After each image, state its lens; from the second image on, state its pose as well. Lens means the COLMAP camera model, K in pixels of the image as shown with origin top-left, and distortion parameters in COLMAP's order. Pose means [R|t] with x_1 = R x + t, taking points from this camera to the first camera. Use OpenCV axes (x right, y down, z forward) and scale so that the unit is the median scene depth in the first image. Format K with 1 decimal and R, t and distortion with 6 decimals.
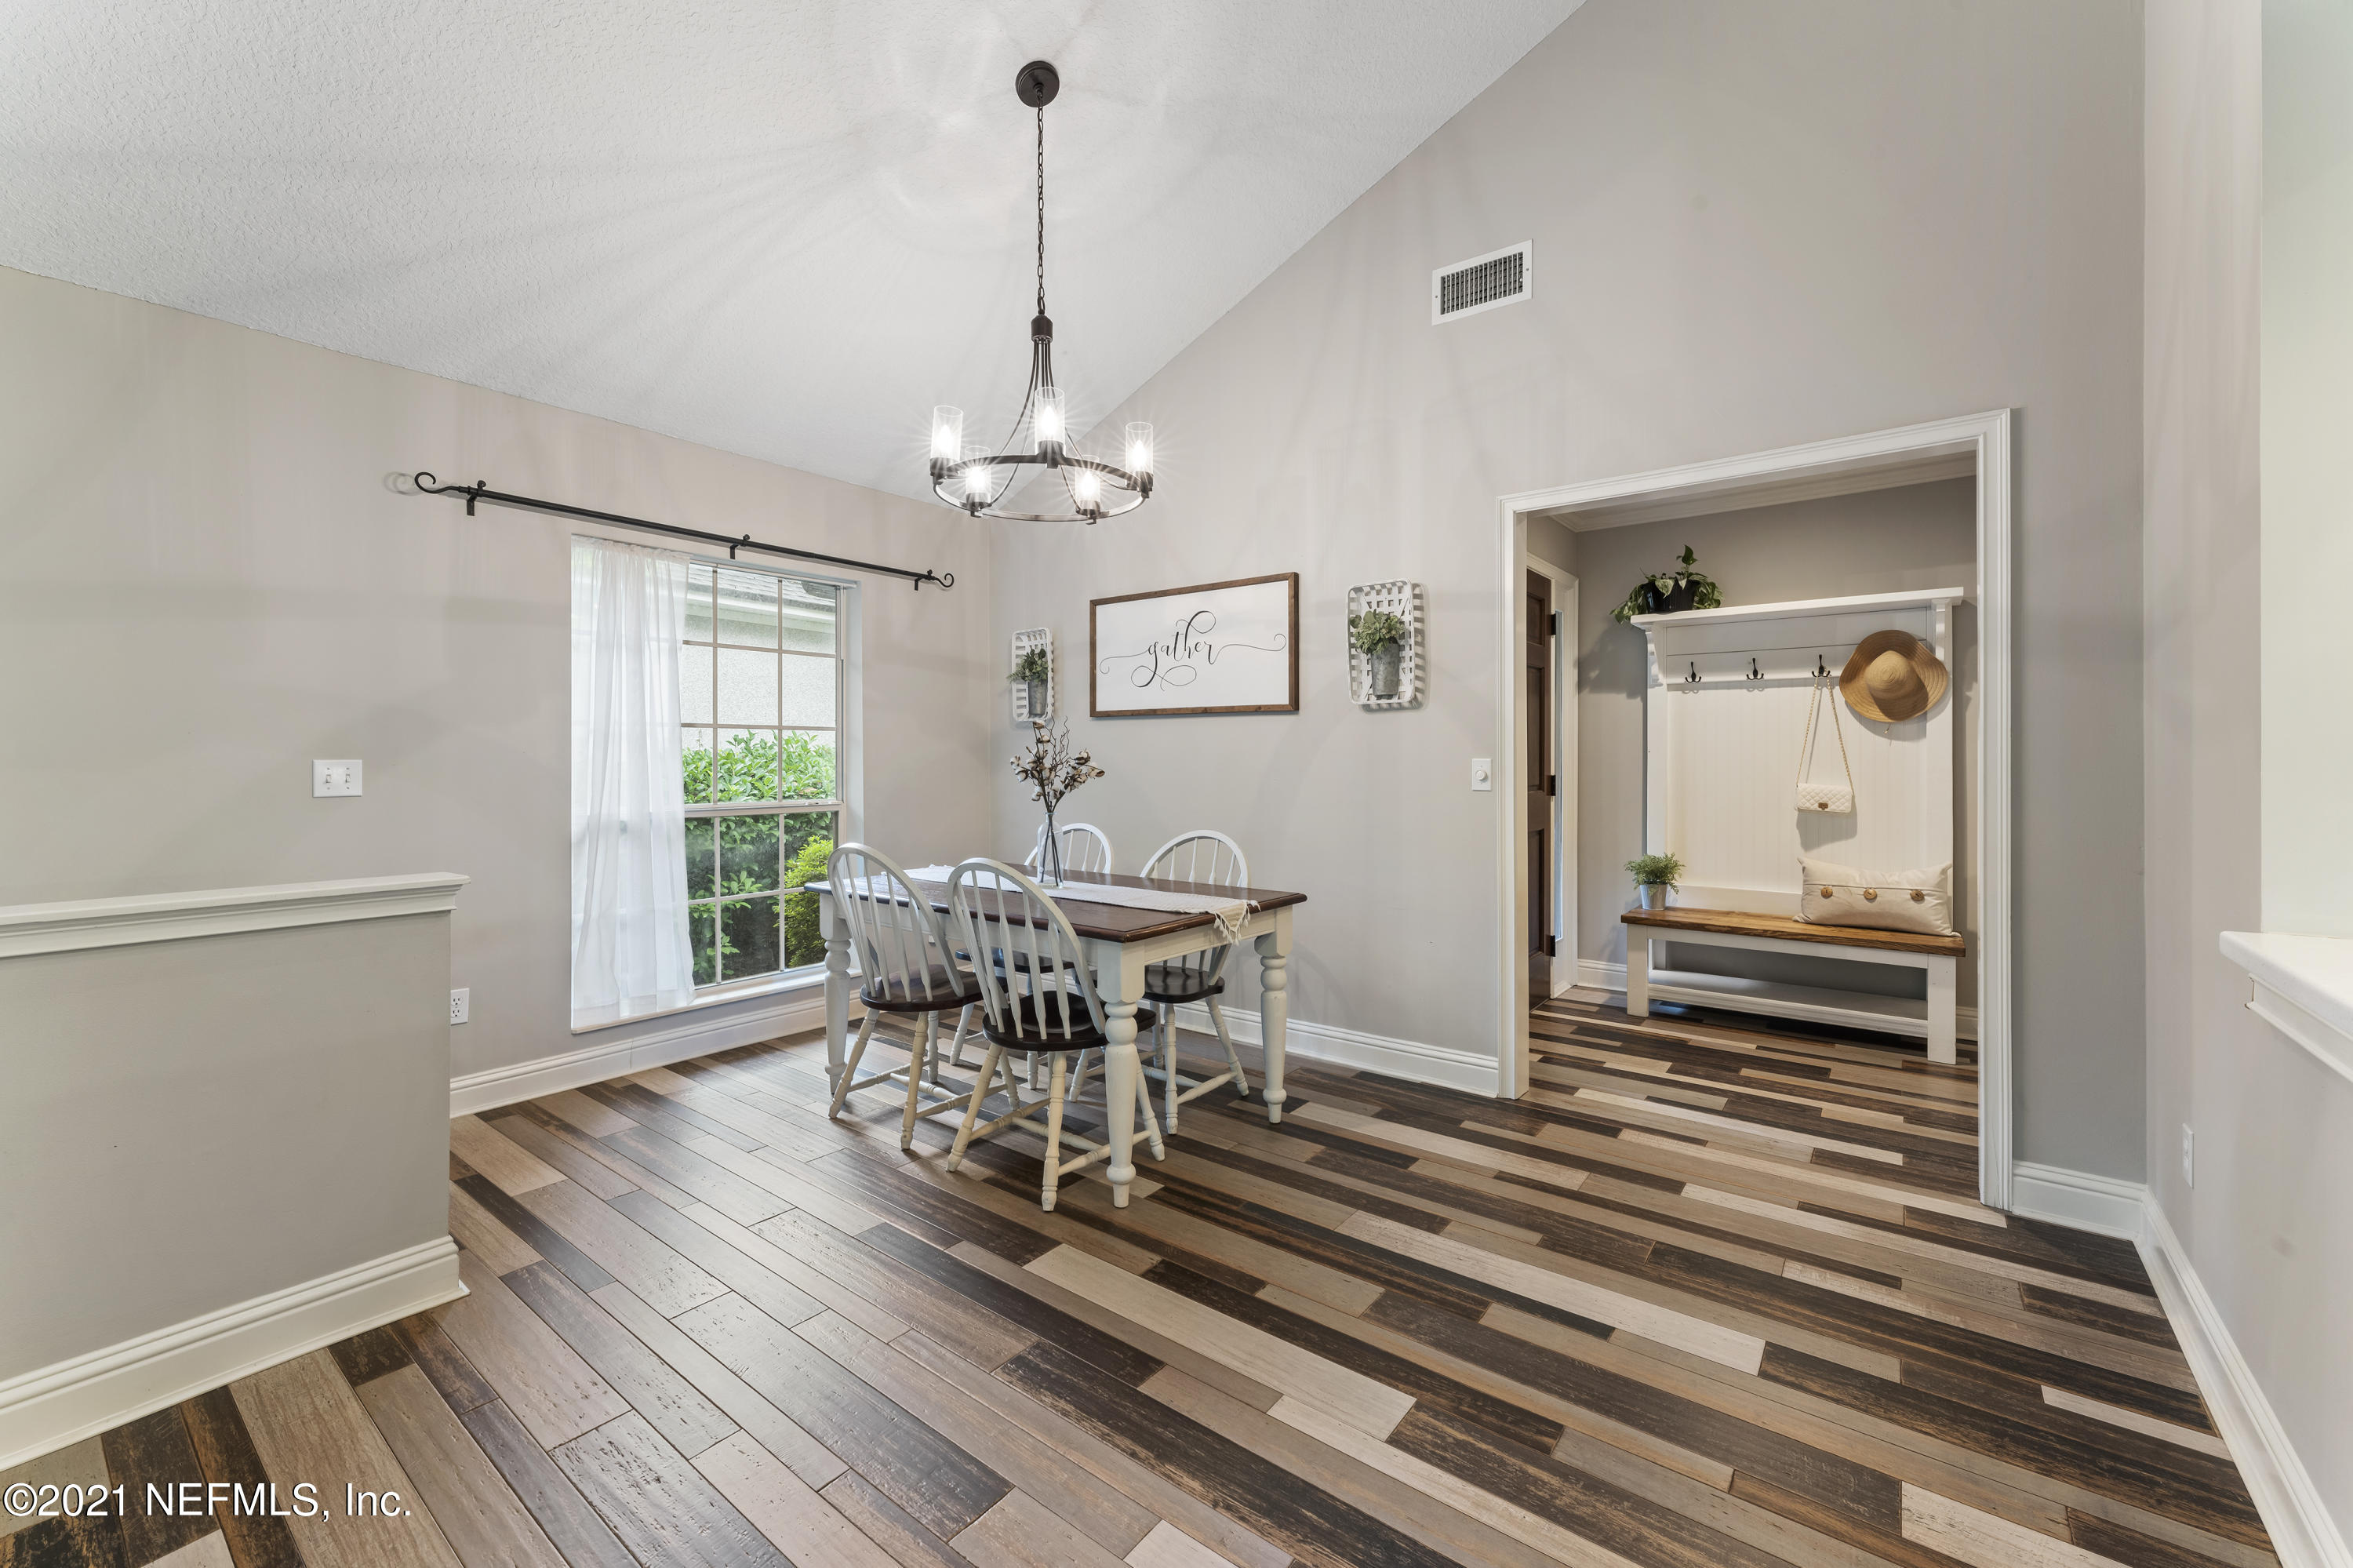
lens RADIAL K [[937.2, 0, 1175.1], [0, 937.2, 775.3], [0, 0, 1]] dist [0.000704, 0.000228]
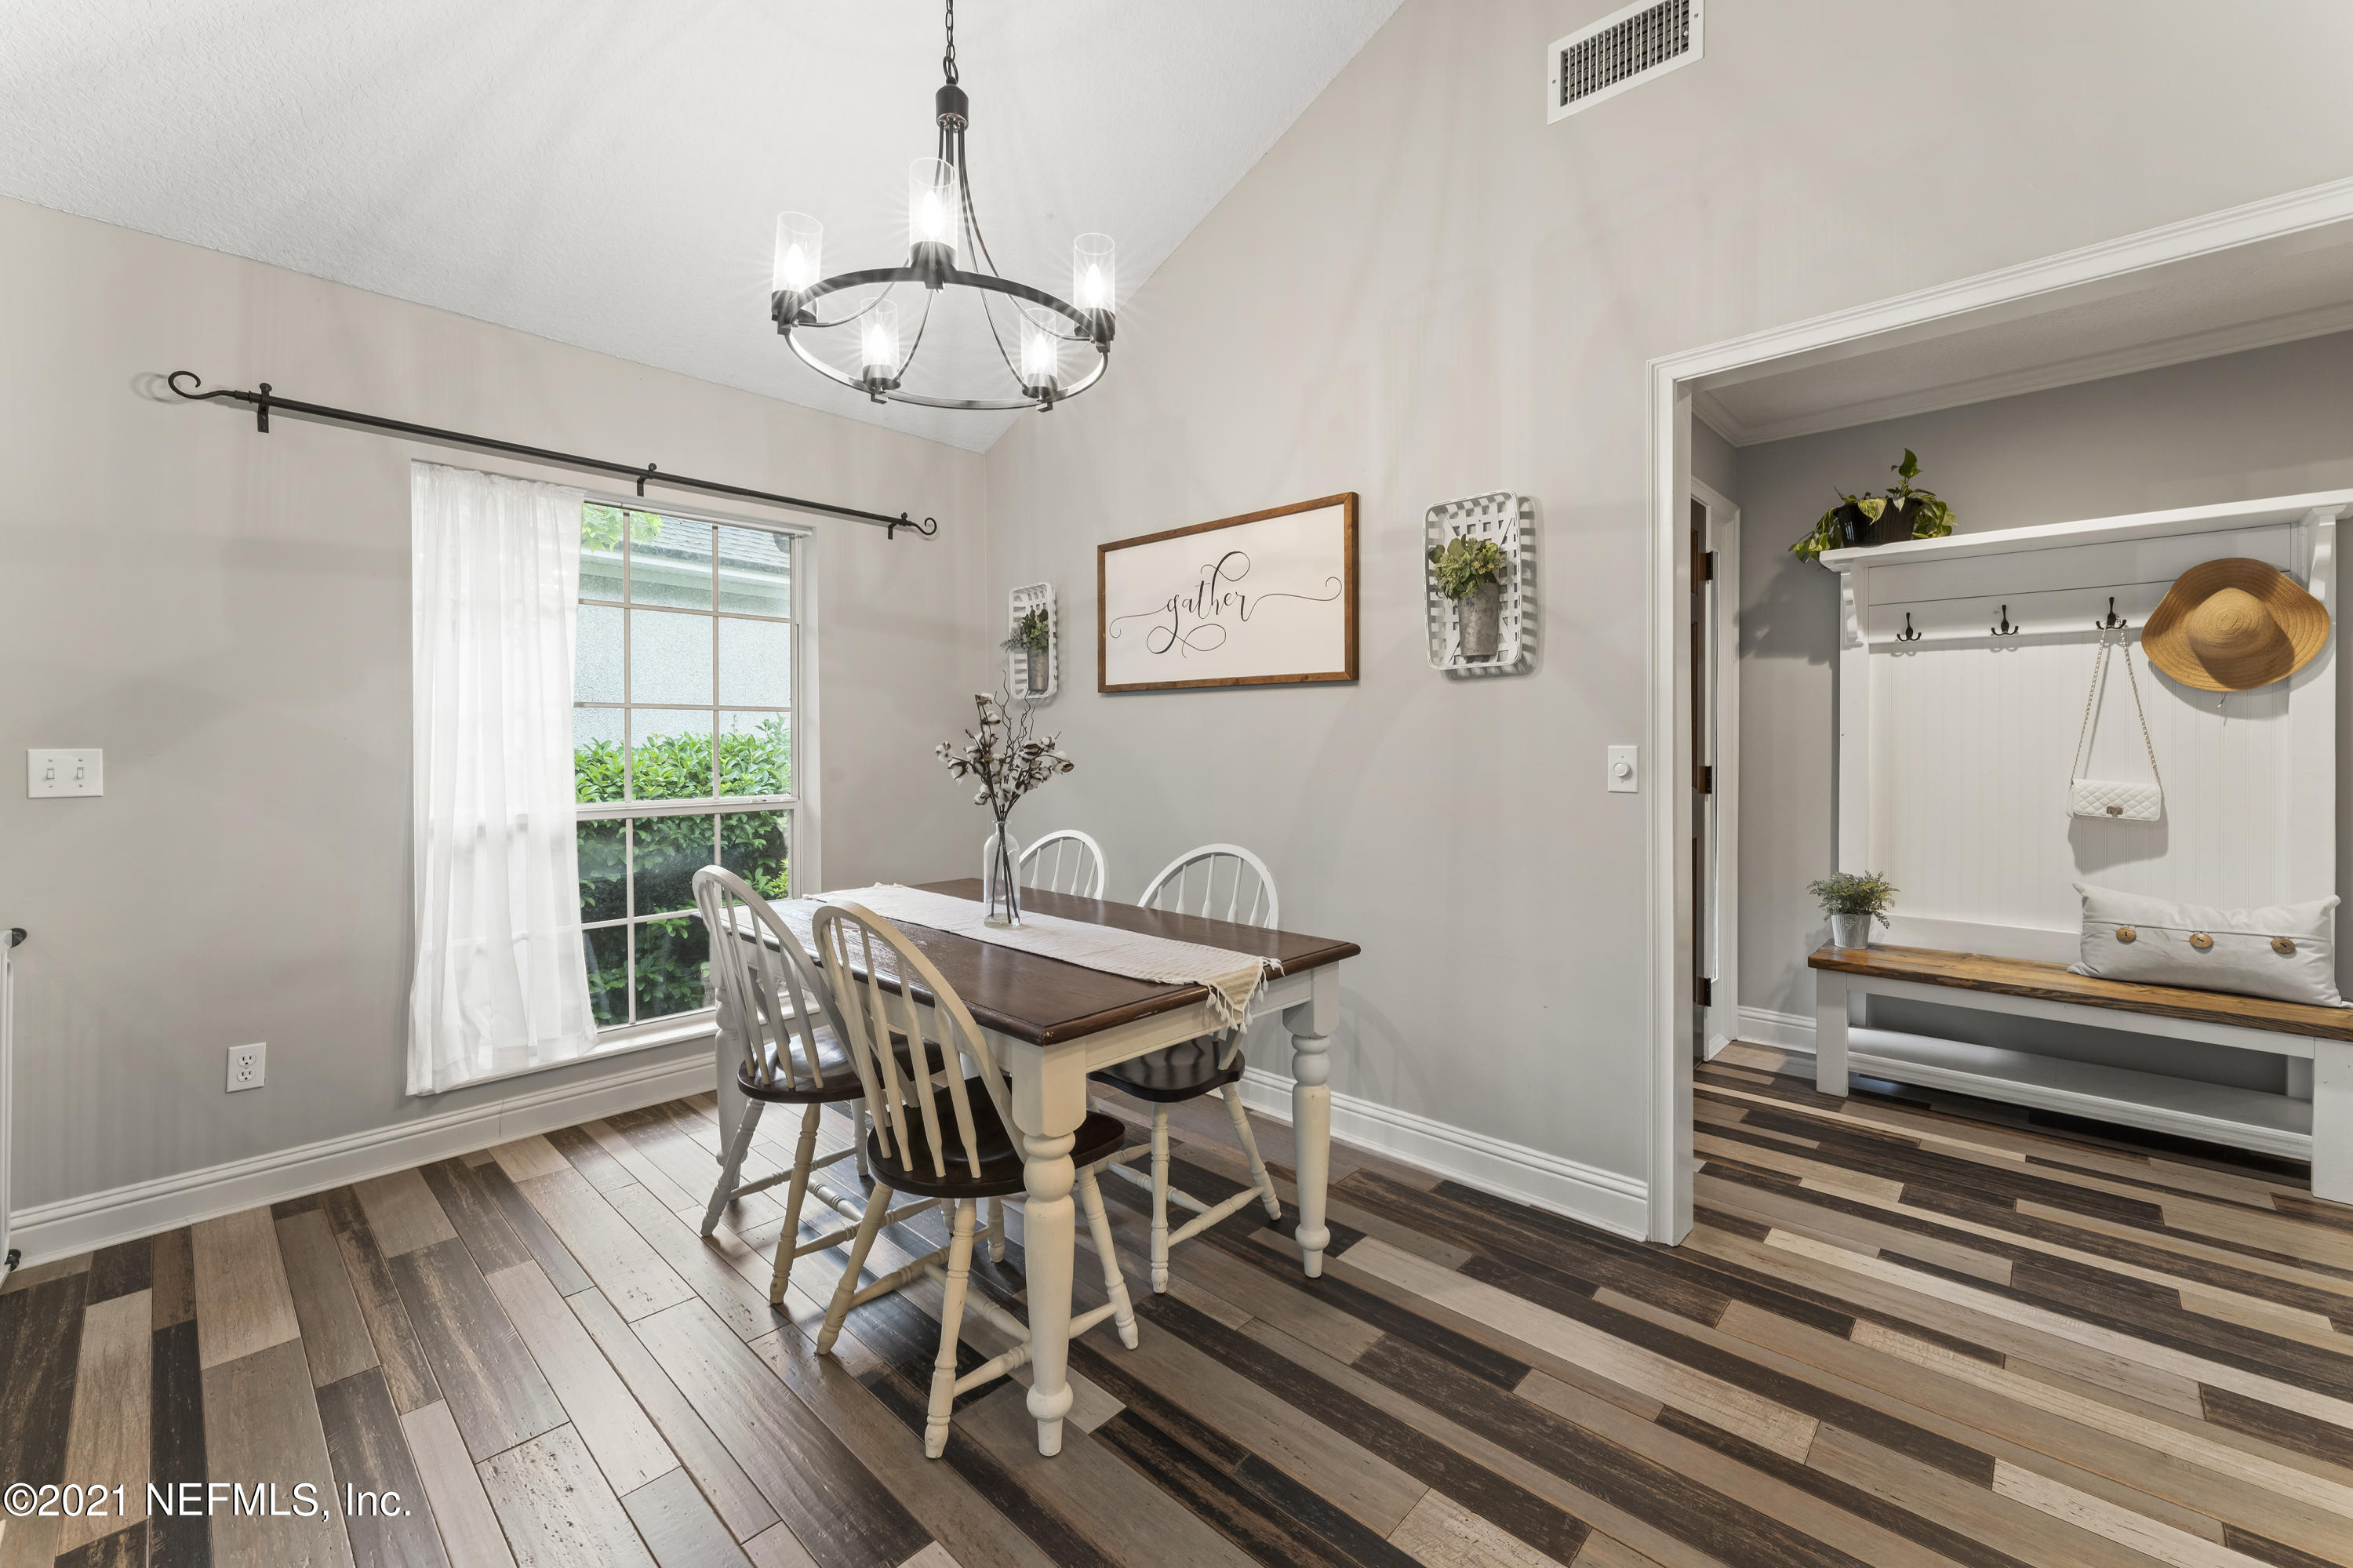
lens RADIAL K [[937.2, 0, 1175.7], [0, 937.2, 760.2], [0, 0, 1]] dist [0.000704, 0.000228]
pose [[0.995441, 0.000437, -0.095380, 0.064650], [-0.000441, 1.000000, -0.000029, -0.006529], [0.095380, 0.000071, 0.995441, 0.276215]]
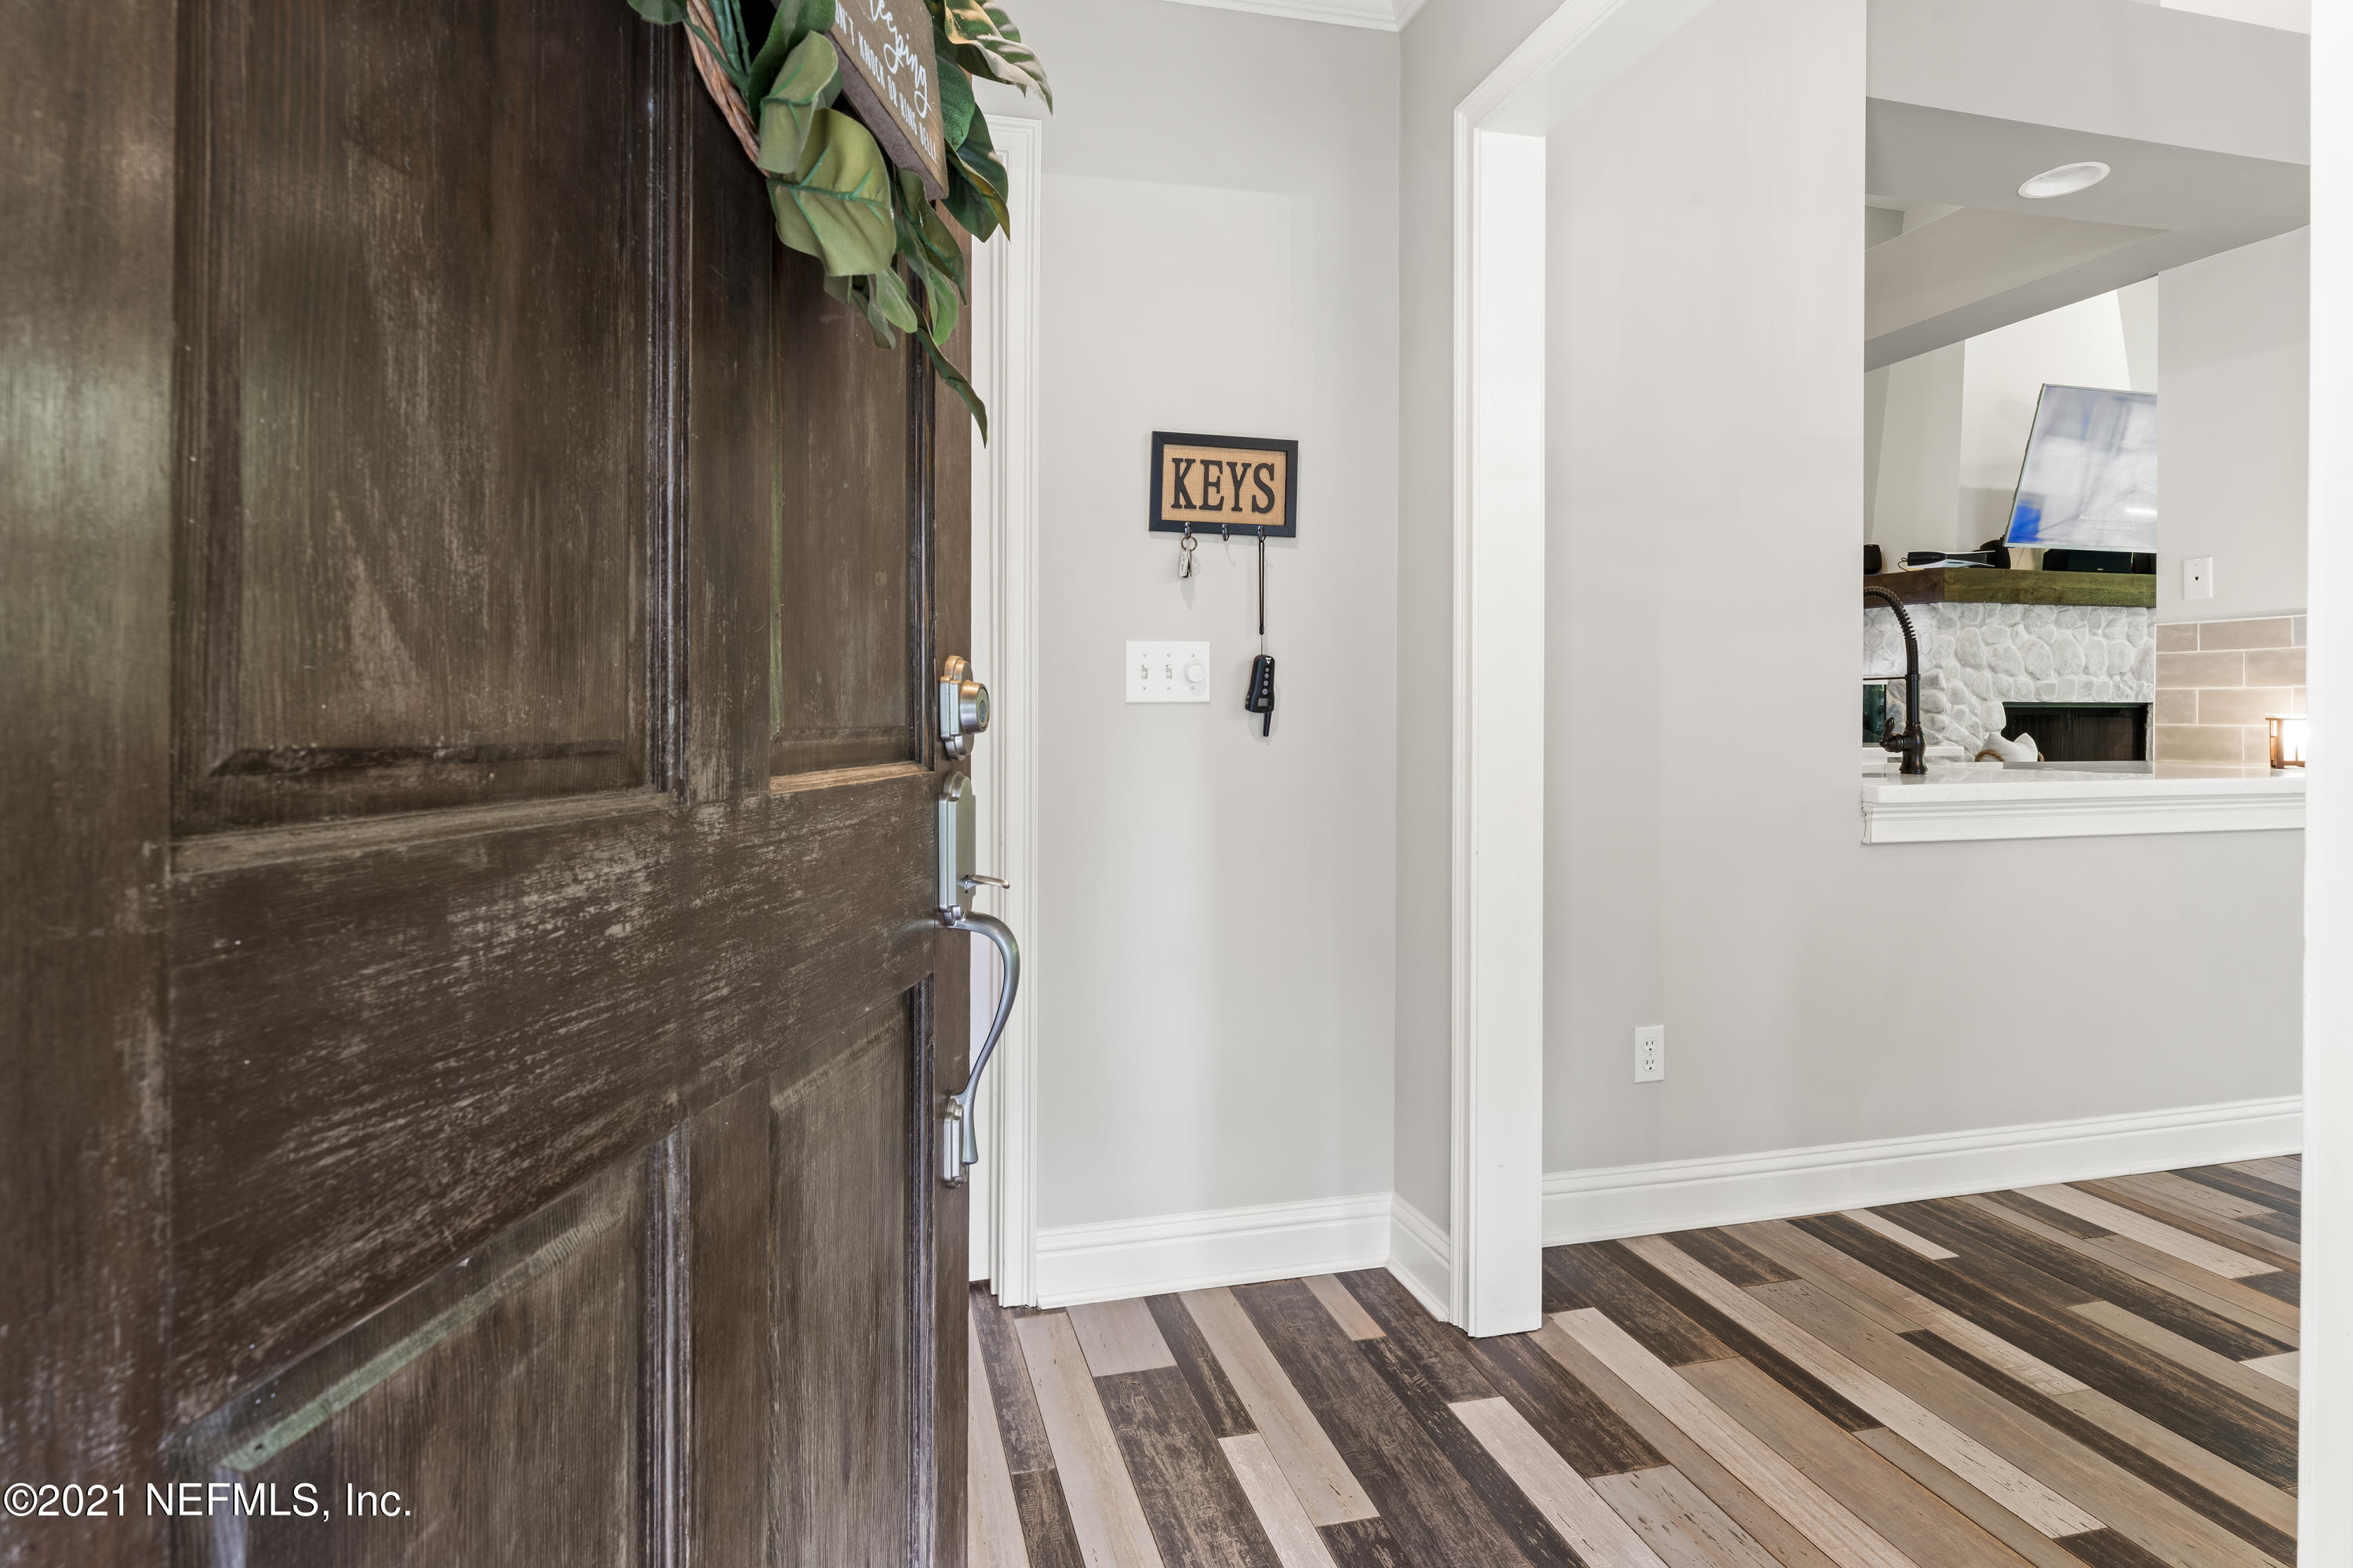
lens RADIAL K [[1205.7, 0, 1165.5], [0, 1205.7, 706.7], [0, 0, 1]] dist [-0.001554, -0.000222]
pose [[-0.795288, -0.000658, 0.606231, 0.411526], [0.004663, 0.999963, 0.007203, 0.015229], [-0.606213, 0.008555, -0.795256, 1.328462]]
